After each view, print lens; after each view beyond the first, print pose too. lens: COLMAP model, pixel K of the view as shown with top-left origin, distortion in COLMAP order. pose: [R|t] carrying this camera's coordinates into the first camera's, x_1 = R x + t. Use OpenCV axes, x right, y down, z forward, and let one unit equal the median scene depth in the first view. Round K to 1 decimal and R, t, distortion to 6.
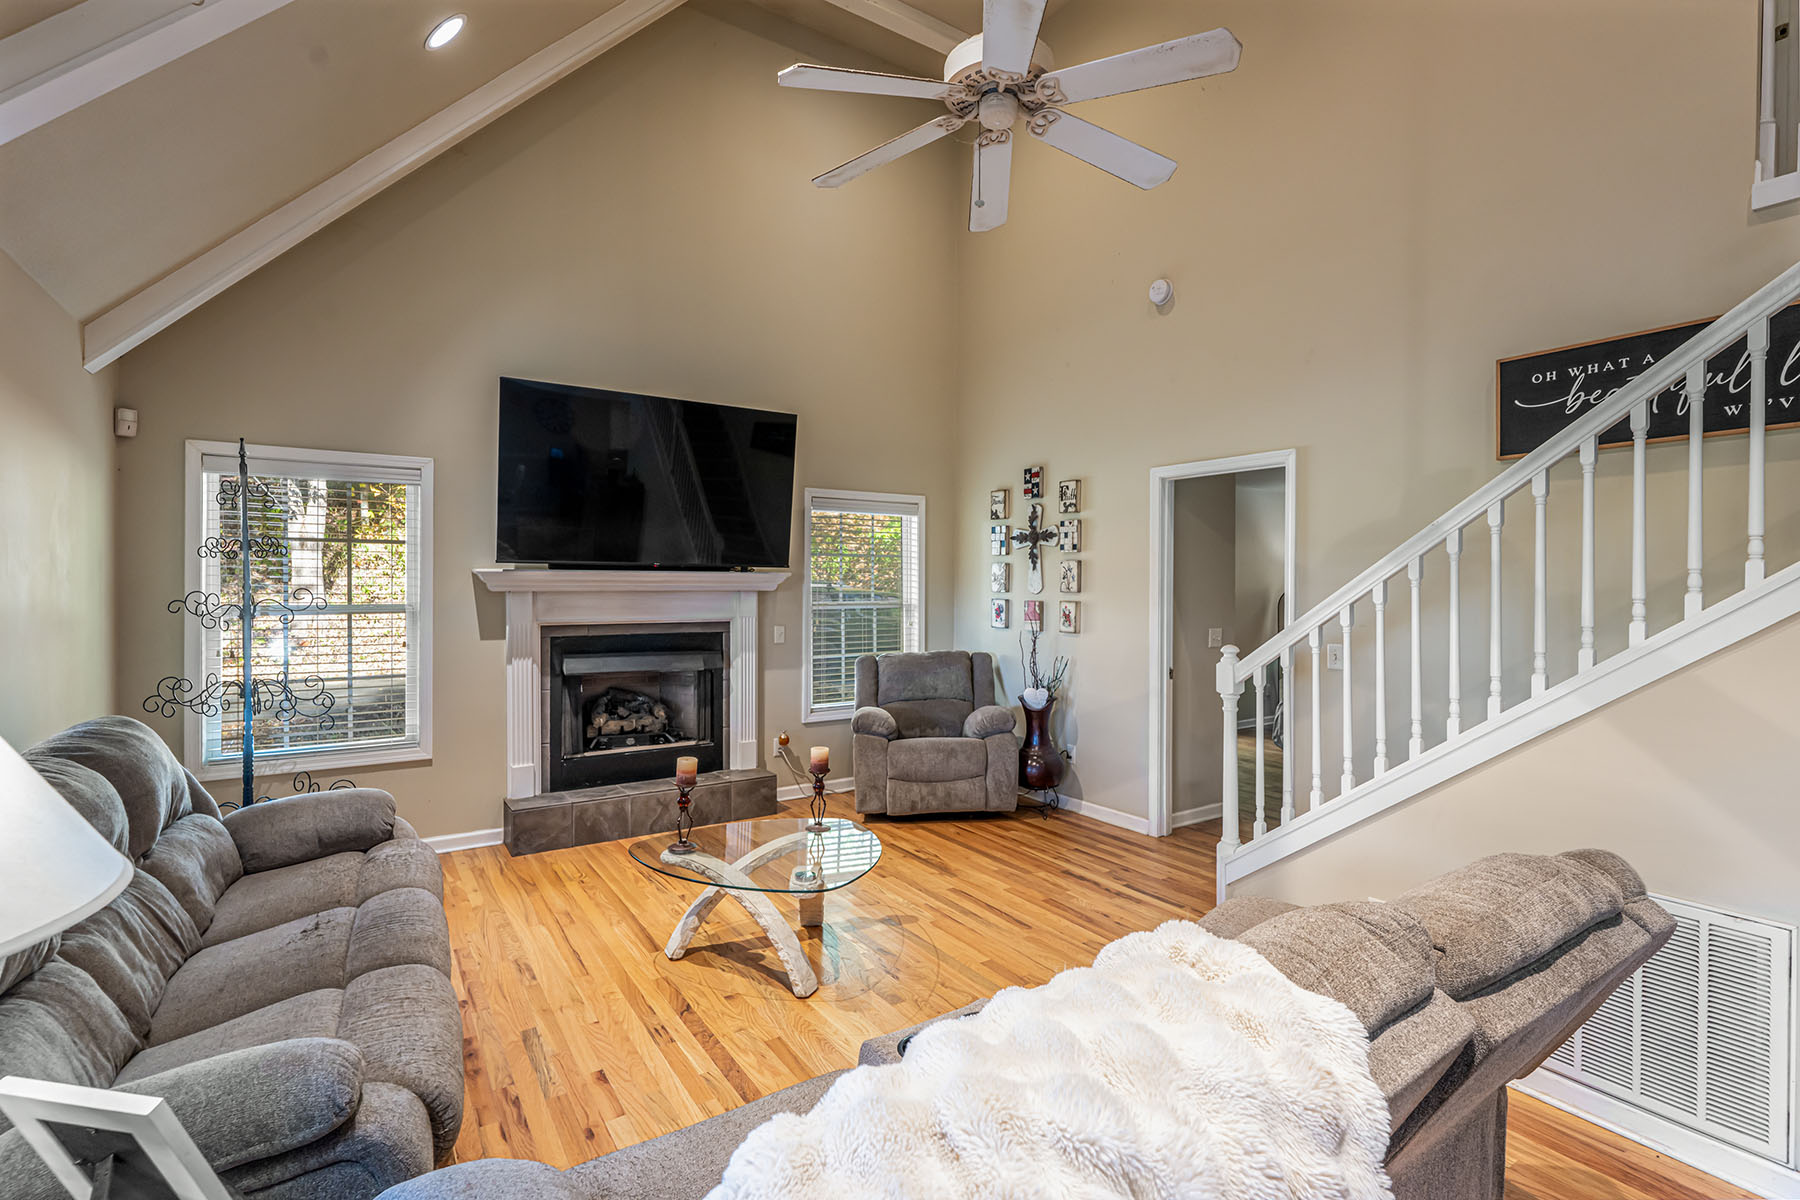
lens RADIAL K [[835.2, 0, 900.0], [0, 835.2, 600.0], [0, 0, 1]] dist [-0.004013, -0.000625]
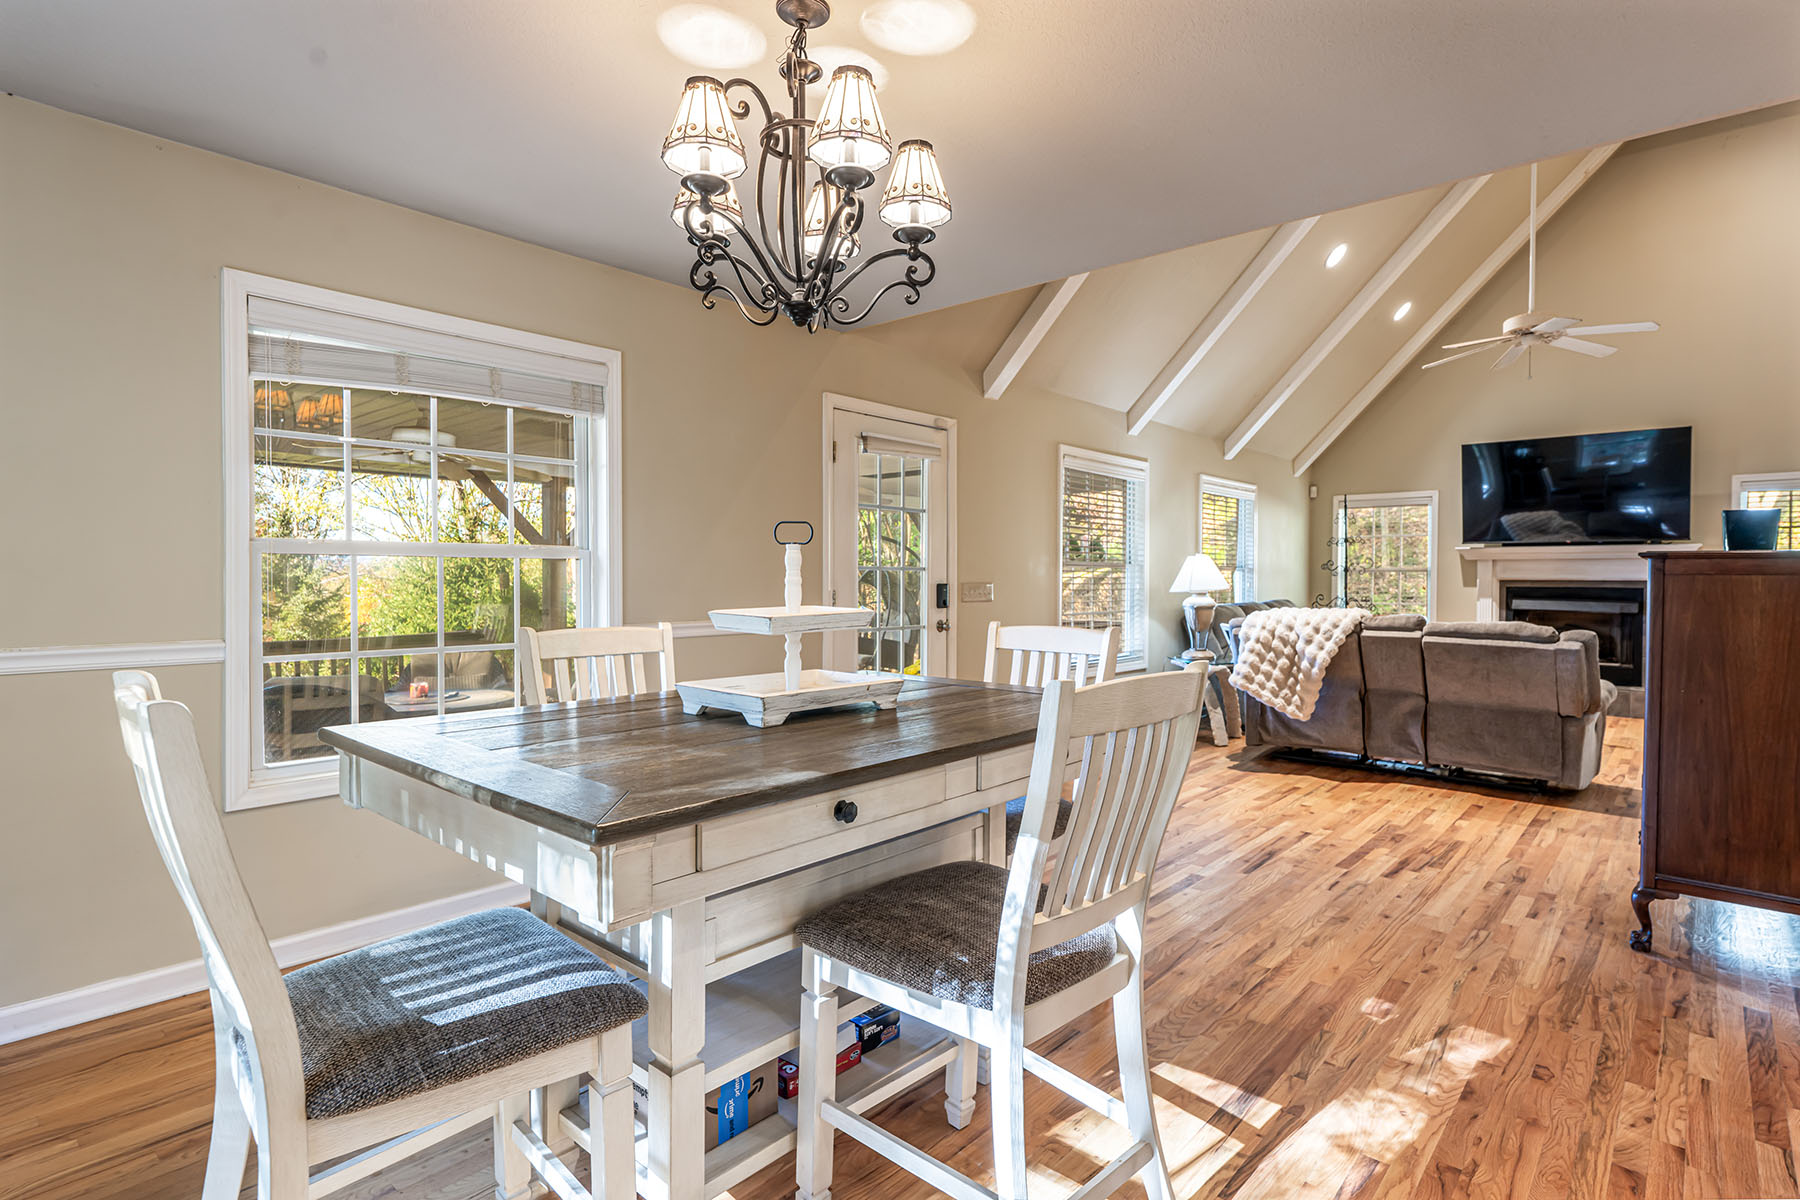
lens RADIAL K [[899.8, 0, 922.1], [0, 899.8, 594.3], [0, 0, 1]] dist [-0.001555, 0.000099]
pose [[0.268223, 0.013838, -0.963258, 0.978629], [-0.014864, 0.999837, 0.010224, 0.056298], [0.963242, 0.011576, 0.268385, -0.604253]]
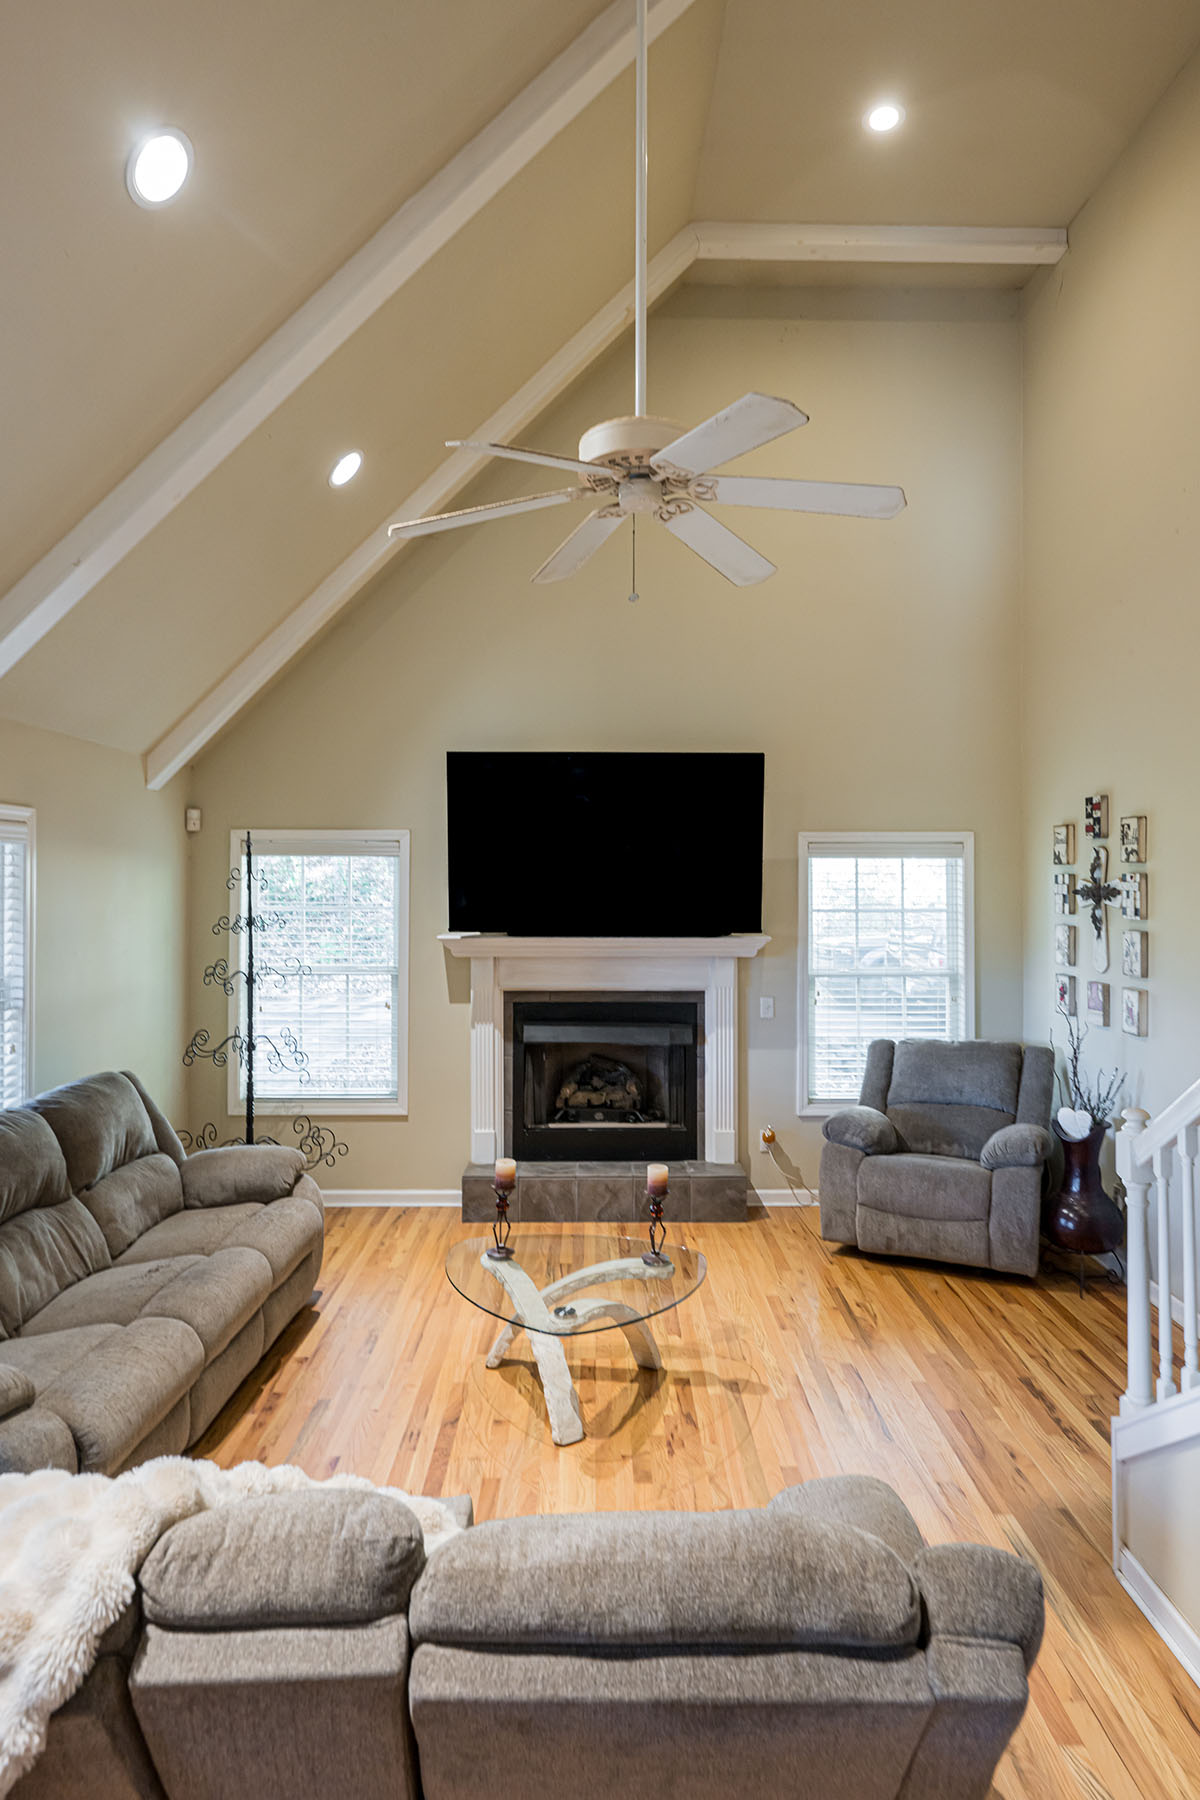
lens RADIAL K [[1034.7, 0, 598.9], [0, 1034.7, 880.0], [0, 0, 1]] dist [-0.004957, -0.000414]
pose [[0.835259, -0.005107, -0.549833, 0.322584], [-0.006488, 0.999796, -0.019142, -0.074270], [0.549819, 0.019556, 0.835055, 0.032823]]
